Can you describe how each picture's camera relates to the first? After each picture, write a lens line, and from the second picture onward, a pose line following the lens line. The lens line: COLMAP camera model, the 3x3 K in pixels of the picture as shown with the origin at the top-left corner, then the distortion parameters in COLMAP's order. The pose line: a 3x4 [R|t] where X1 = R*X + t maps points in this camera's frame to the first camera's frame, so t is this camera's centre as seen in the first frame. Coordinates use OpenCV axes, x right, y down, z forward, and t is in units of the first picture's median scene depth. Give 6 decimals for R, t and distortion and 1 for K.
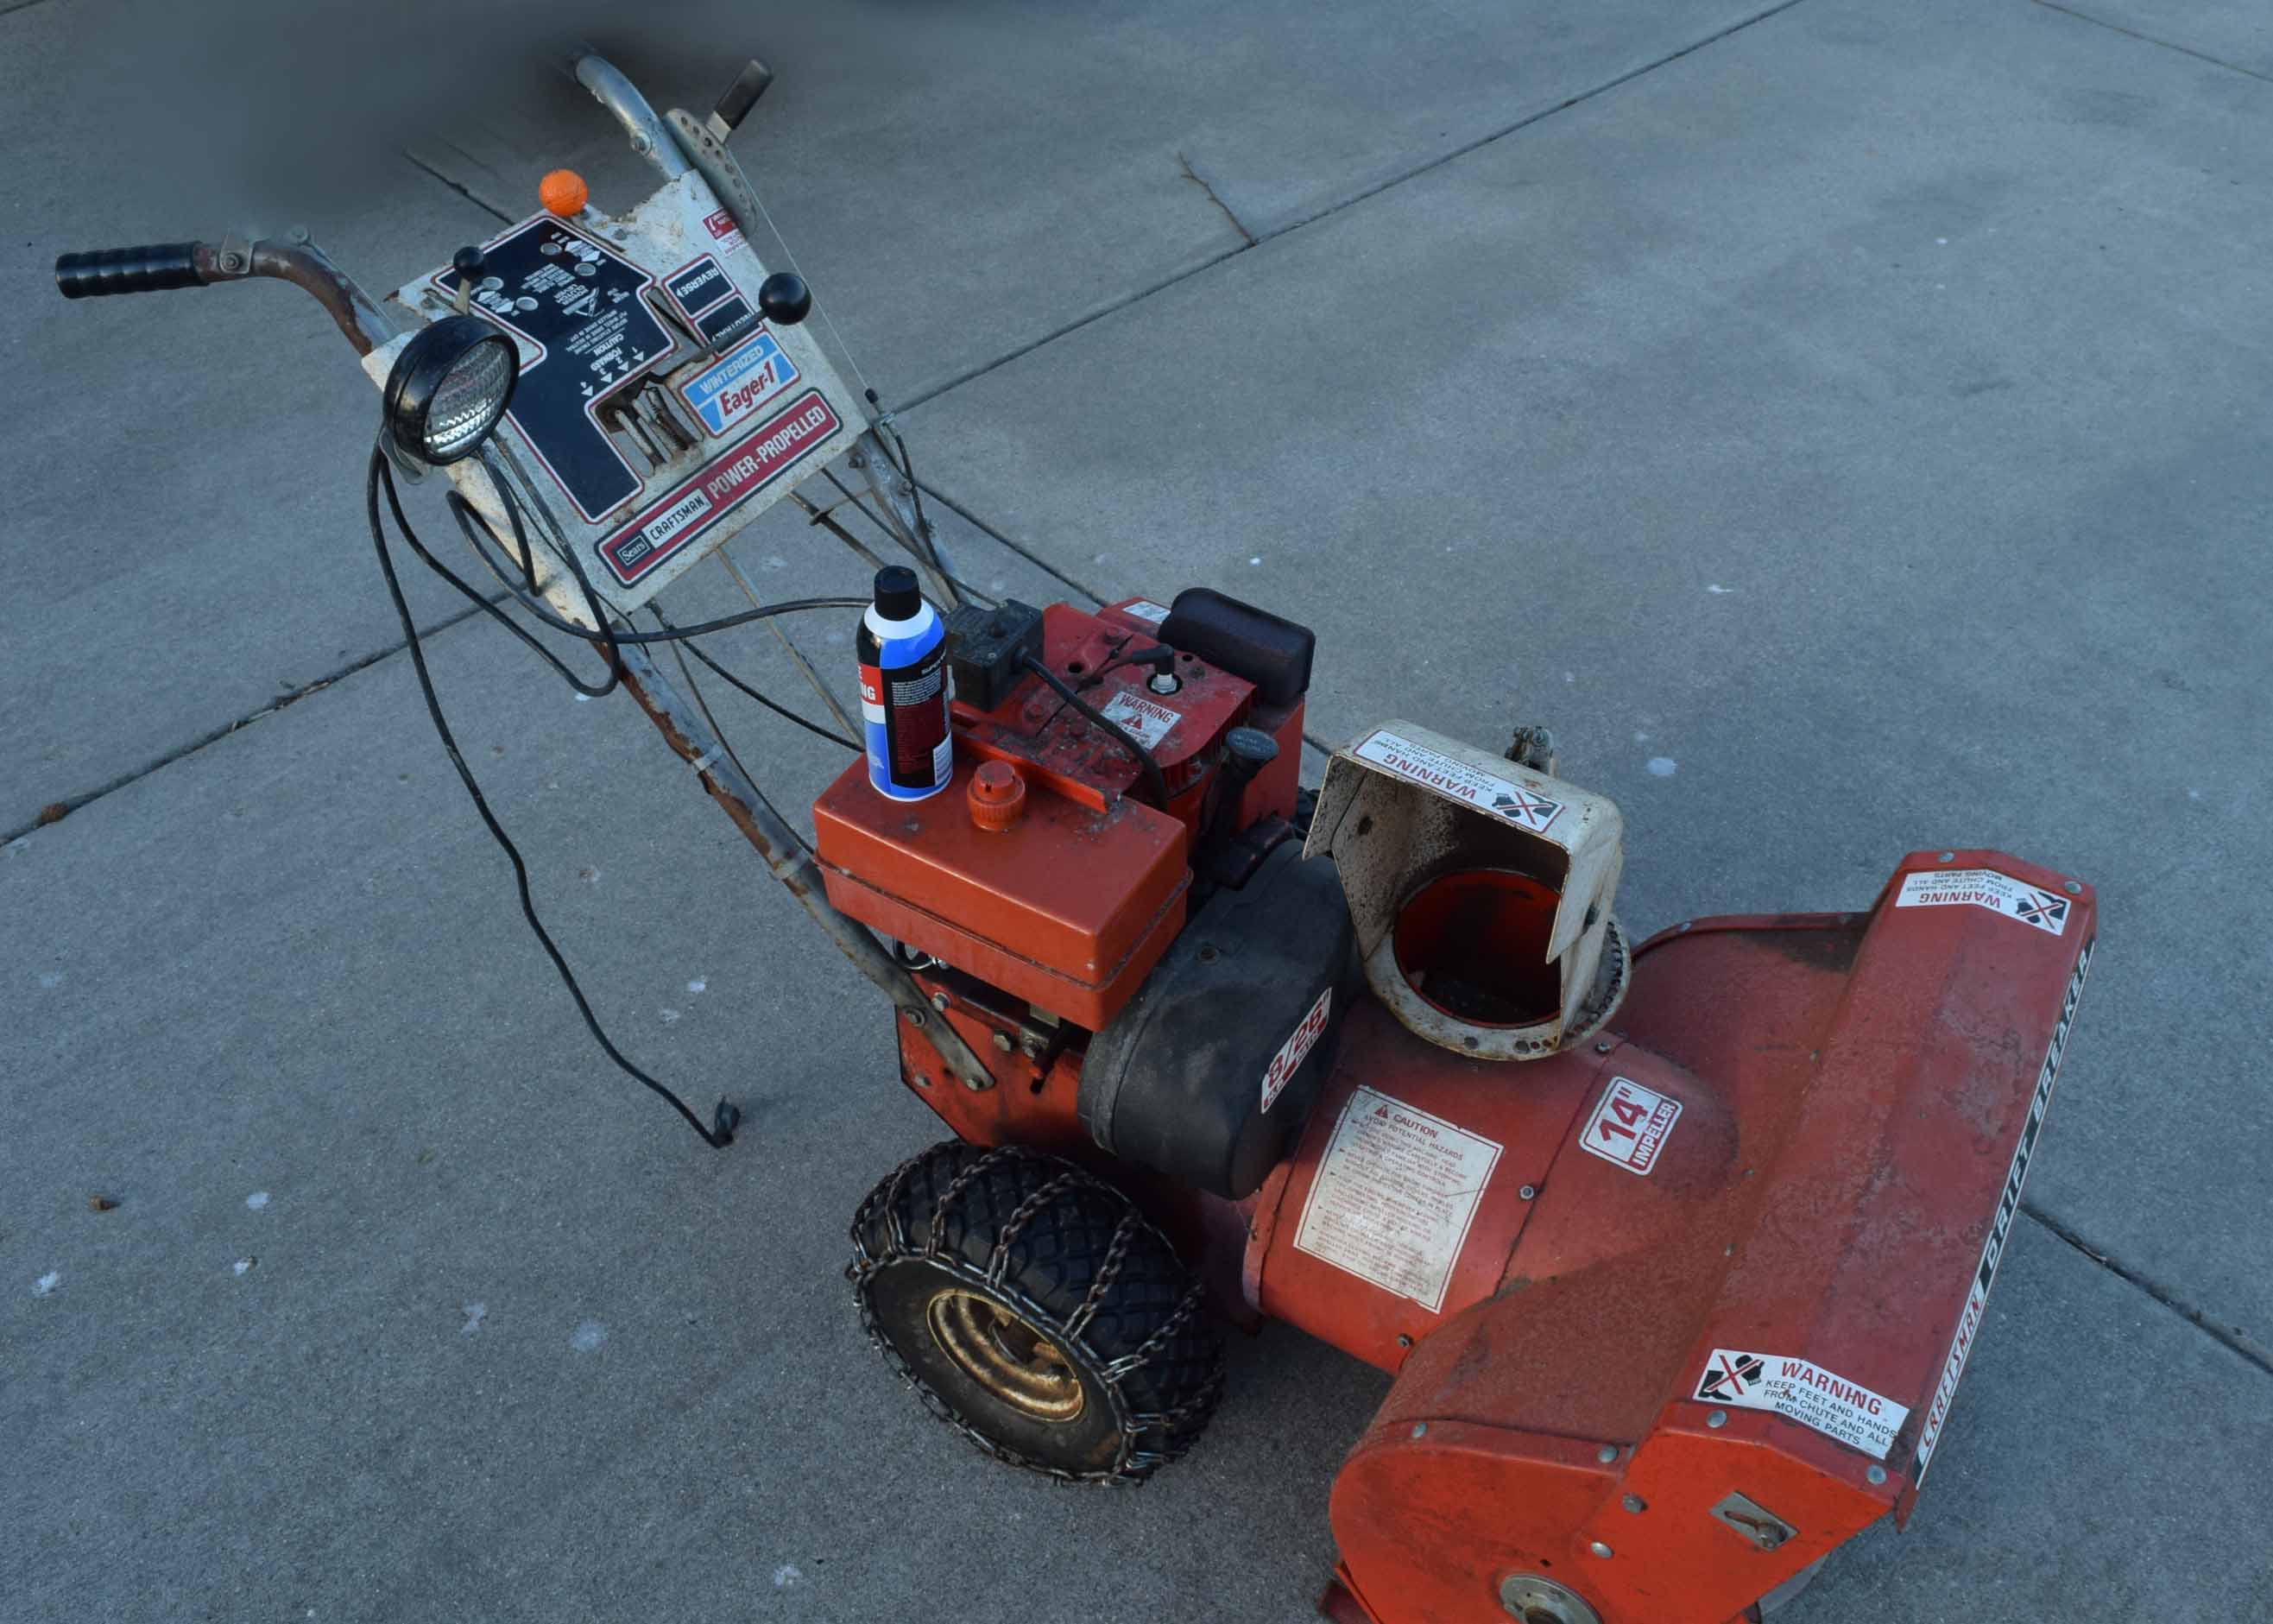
lens RADIAL K [[2028.1, 0, 1279.5], [0, 2028.1, 751.1], [0, 0, 1]] dist [-0.096449, 0.026294]
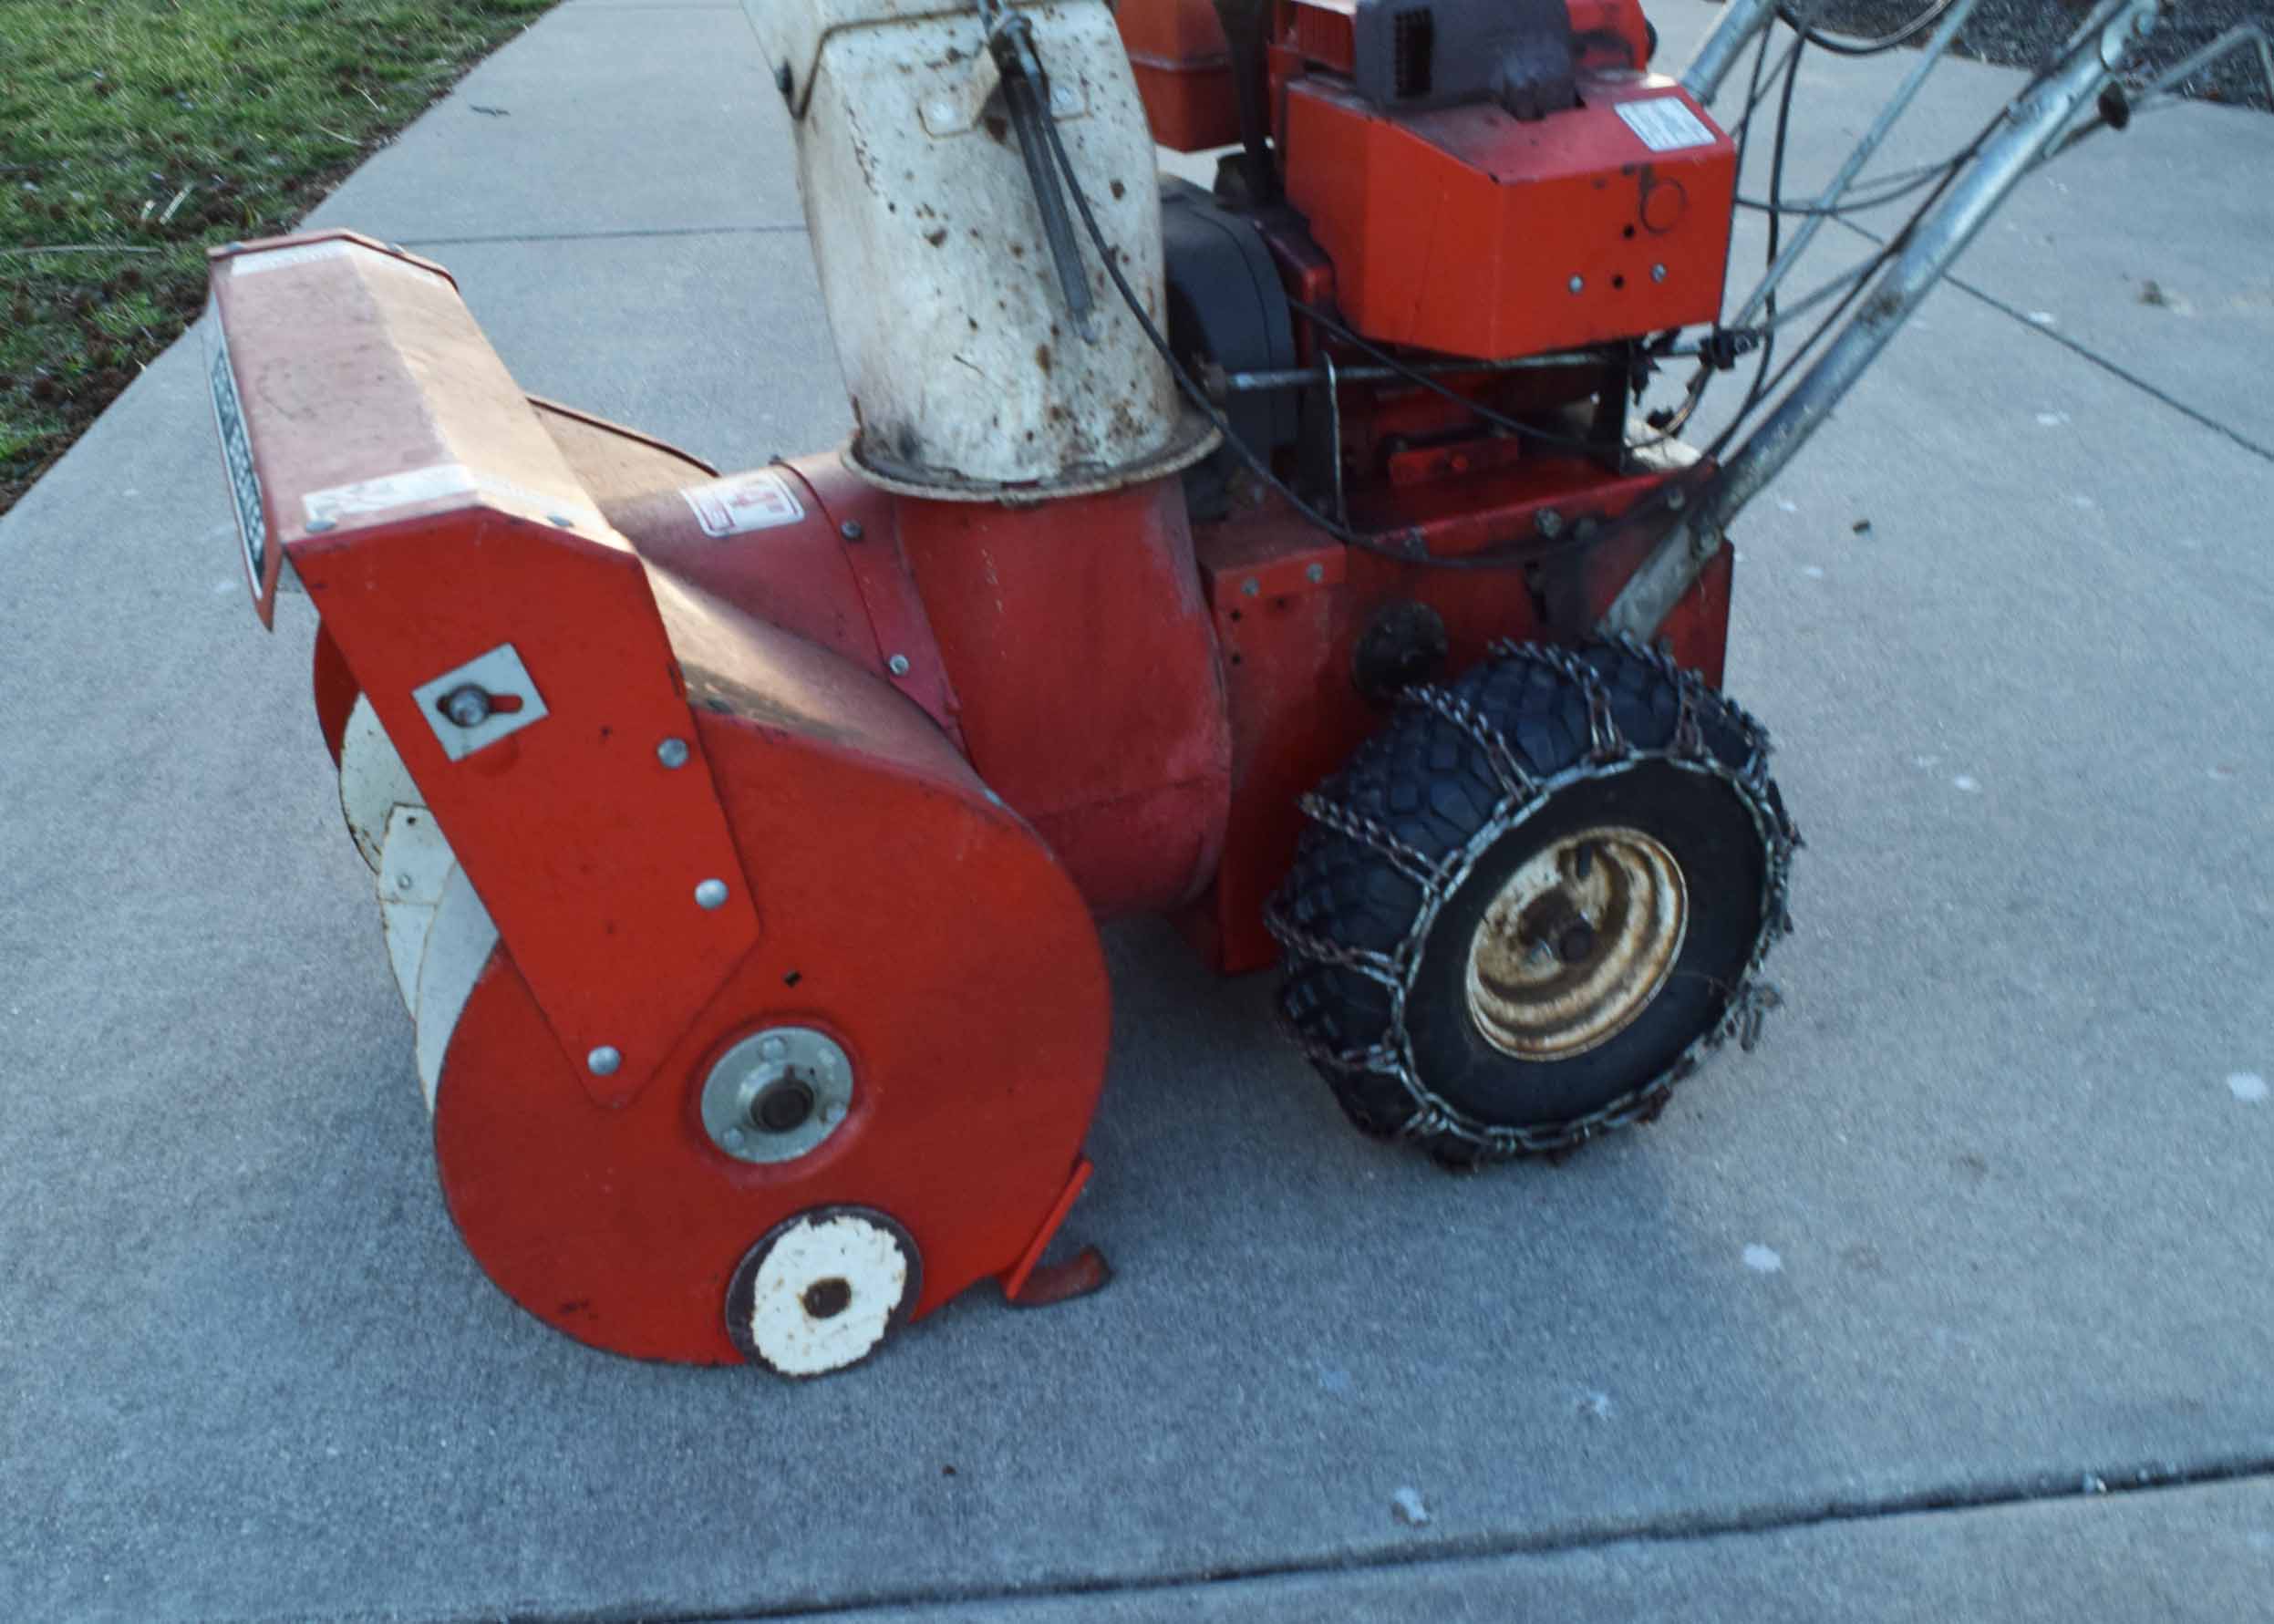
lens RADIAL K [[2158.0, 0, 1016.1], [0, 2158.0, 914.2], [0, 0, 1]] dist [-0.084059, 0.000000]
pose [[-0.651887, 0.380477, -0.655958, 0.673135], [-0.493667, 0.443685, 0.747955, -0.389659], [0.575618, 0.811407, -0.101403, 1.224850]]
